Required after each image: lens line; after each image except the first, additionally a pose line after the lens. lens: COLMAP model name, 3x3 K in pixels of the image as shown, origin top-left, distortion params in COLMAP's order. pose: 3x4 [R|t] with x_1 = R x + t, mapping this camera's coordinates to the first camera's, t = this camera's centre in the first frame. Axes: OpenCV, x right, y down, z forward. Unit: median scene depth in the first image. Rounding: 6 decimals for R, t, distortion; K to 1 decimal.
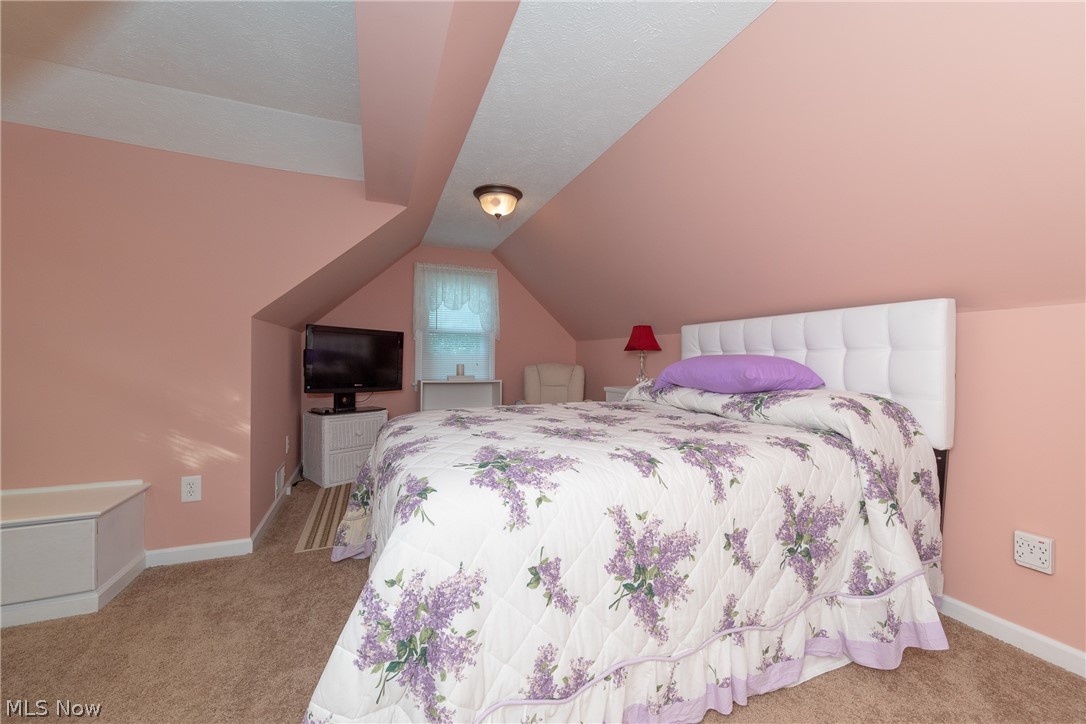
lens RADIAL K [[417.9, 0, 543.0], [0, 417.9, 362.0], [0, 0, 1]] dist [0.001350, 0.000118]
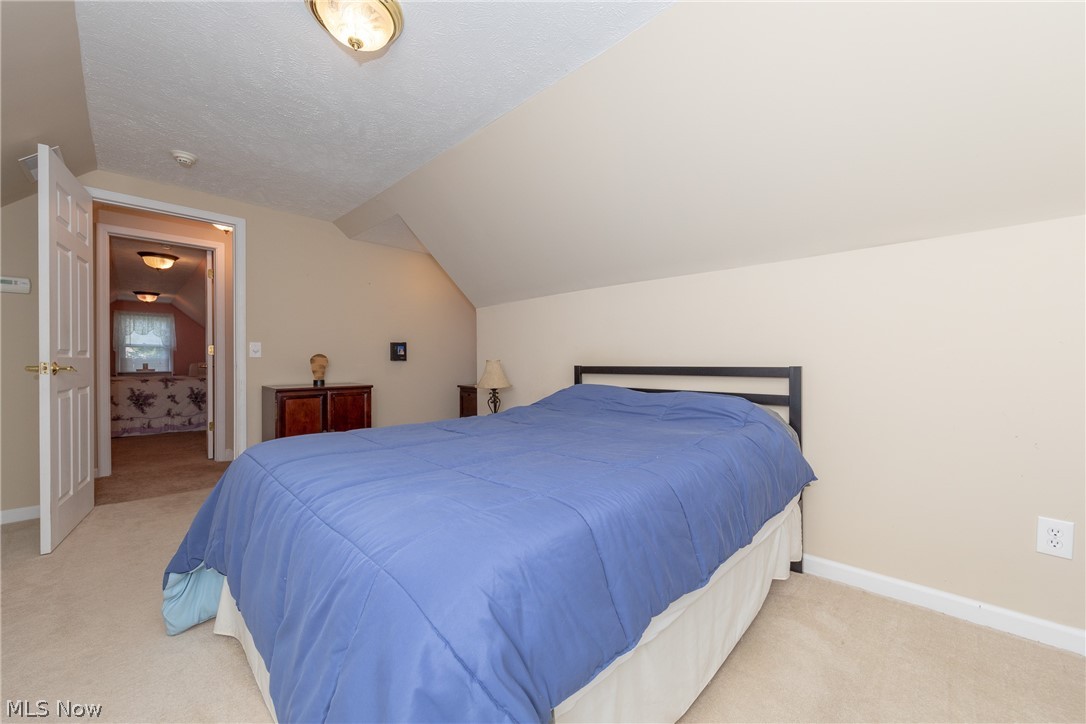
lens RADIAL K [[417.9, 0, 543.0], [0, 417.9, 362.0], [0, 0, 1]] dist [0.001350, 0.000118]
pose [[0.919675, -0.010213, 0.392548, 2.439959], [0.011249, 0.999937, -0.000339, 0.068637], [-0.392520, 0.004728, 0.919731, -4.986660]]
